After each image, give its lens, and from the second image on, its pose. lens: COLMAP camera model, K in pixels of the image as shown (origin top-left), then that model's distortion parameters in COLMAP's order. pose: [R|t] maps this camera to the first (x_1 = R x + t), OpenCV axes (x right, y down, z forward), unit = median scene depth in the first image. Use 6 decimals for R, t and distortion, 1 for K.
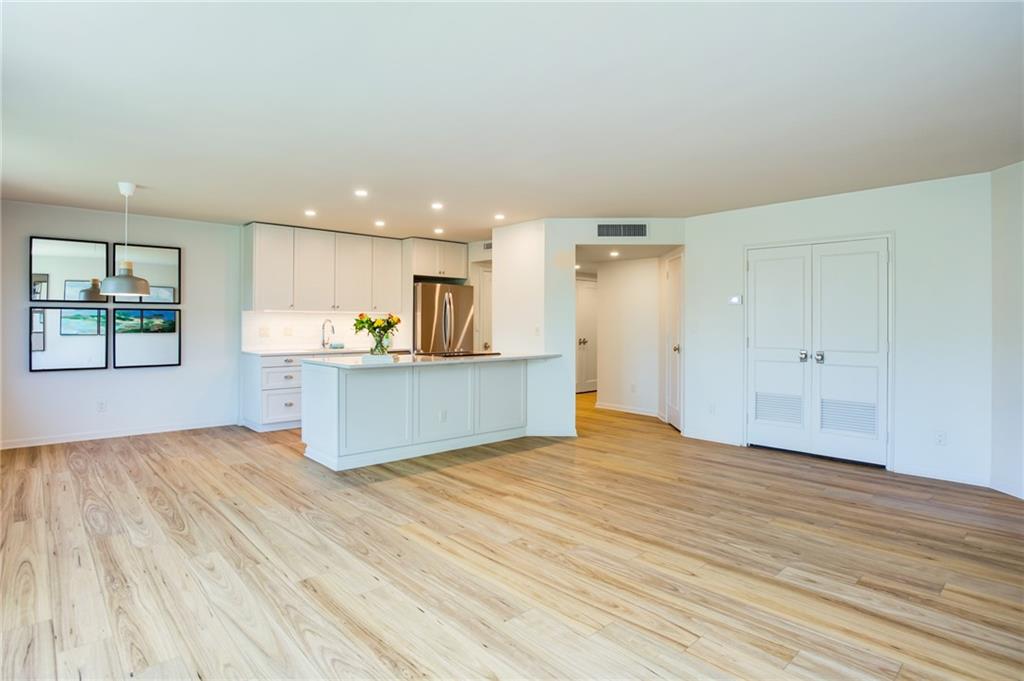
lens RADIAL K [[540.9, 0, 503.7], [0, 540.9, 323.6], [0, 0, 1]] dist [-0.068972, 0.030411]
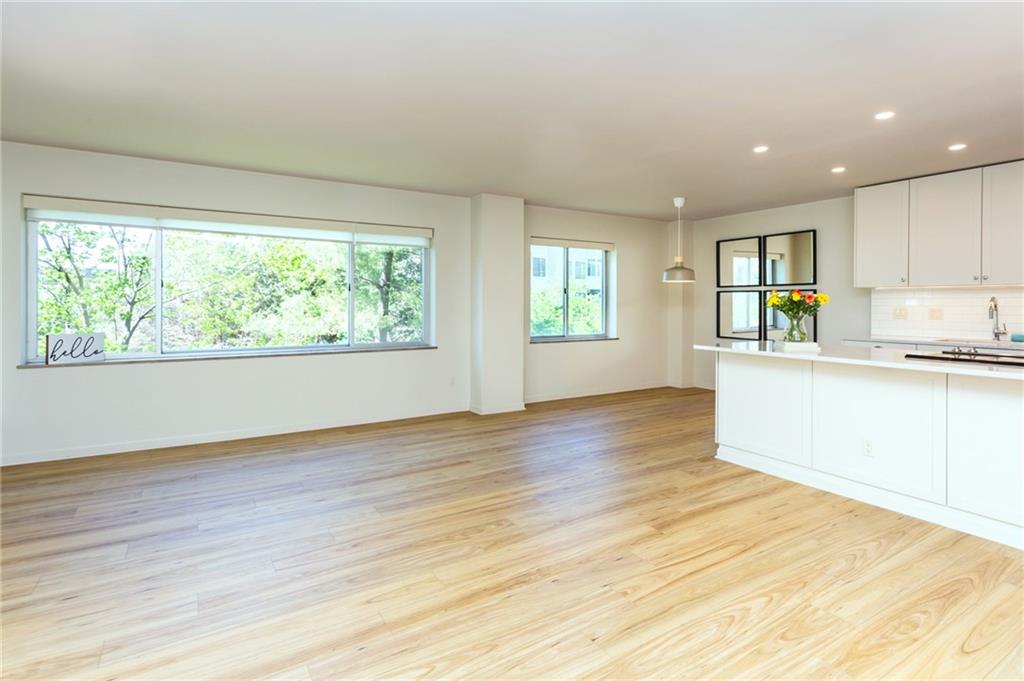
lens RADIAL K [[521.5, 0, 514.9], [0, 521.5, 308.4], [0, 0, 1]] dist [0.000237, -0.000228]
pose [[-0.175337, 0.009603, -0.984462, 0.842957], [-0.002924, 0.999943, 0.010274, 0.002055], [0.984504, 0.004680, -0.175299, 1.028343]]
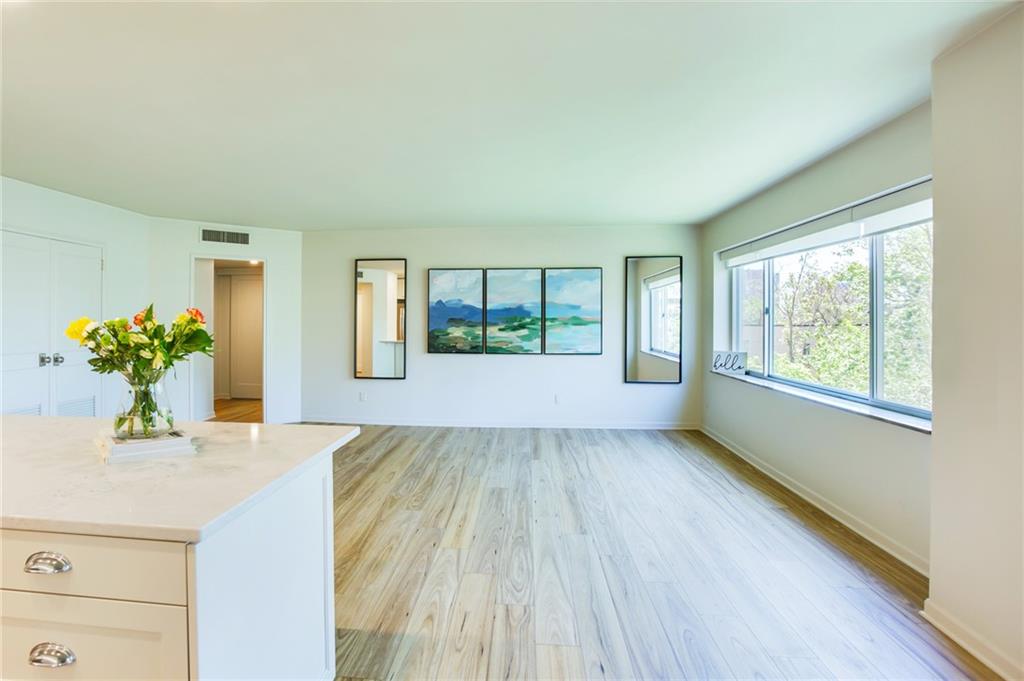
lens RADIAL K [[557.0, 0, 453.1], [0, 557.0, 320.7], [0, 0, 1]] dist [-0.044952, -0.000147]
pose [[-0.647043, -0.004718, 0.762439, -0.854100], [-0.003871, 0.999988, 0.002903, -0.018250], [-0.762443, -0.001073, -0.647054, 1.515736]]
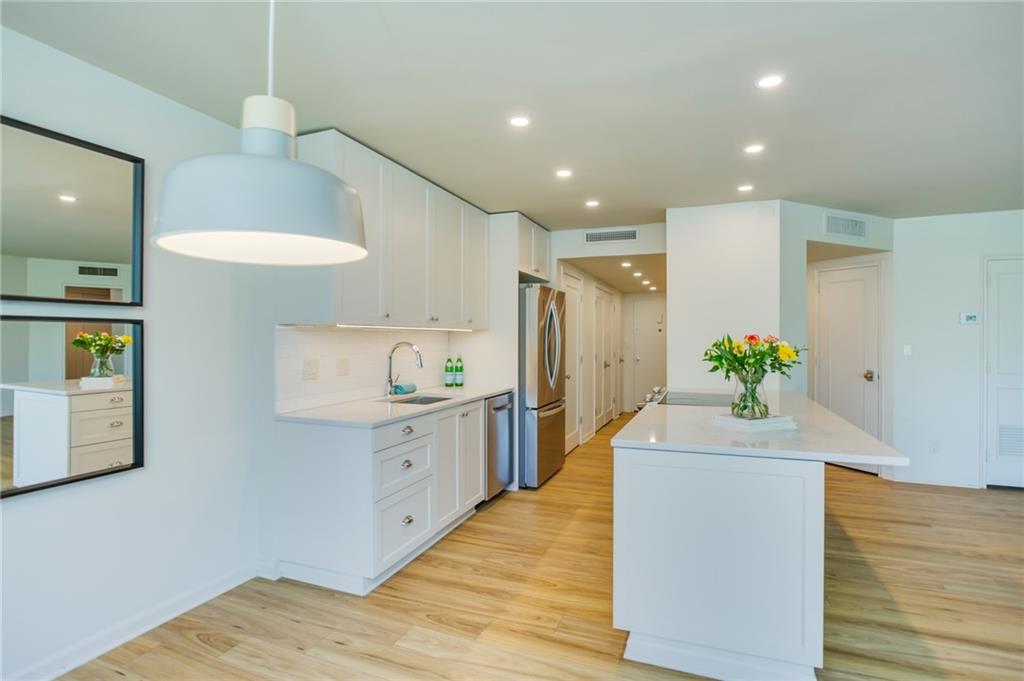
lens RADIAL K [[506.7, 0, 512.0], [0, 506.7, 340.5], [0, 0, 1]] dist [-0.063578, 0.022776]
pose [[0.899008, -0.003567, 0.437919, -0.897328], [0.001891, 0.999989, 0.004263, -0.022136], [-0.437929, -0.003005, 0.899005, 0.962838]]
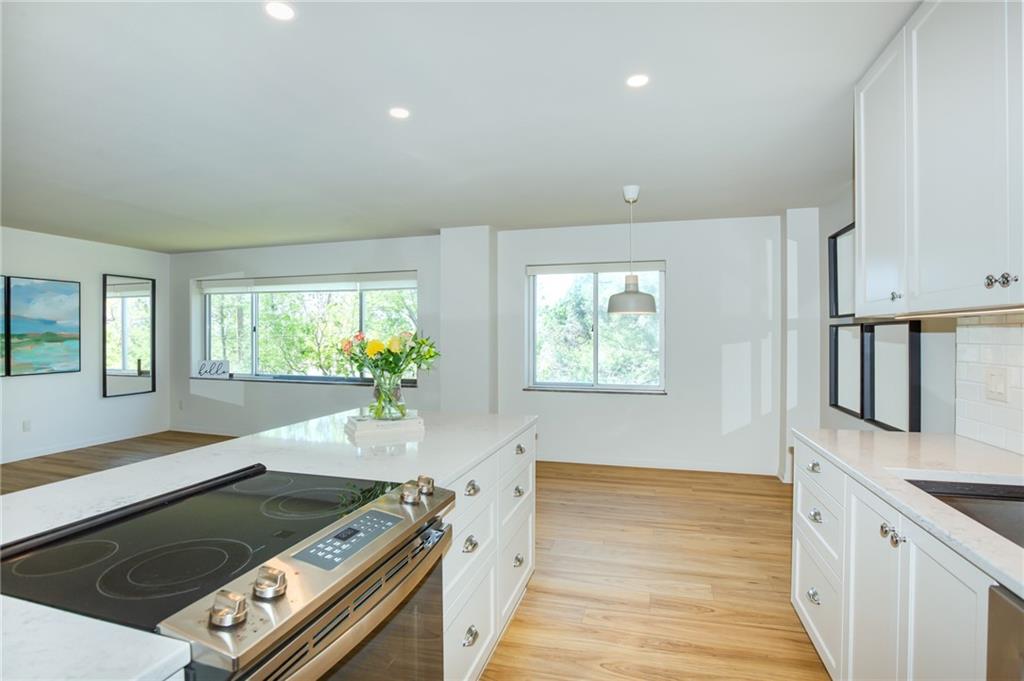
lens RADIAL K [[506.7, 0, 512.0], [0, 506.7, 340.5], [0, 0, 1]] dist [-0.063578, 0.022776]
pose [[-0.855702, 0.003277, -0.517459, -0.138254], [-0.001990, 0.999952, 0.009623, -0.021023], [0.517465, 0.009264, -0.855654, 2.029308]]
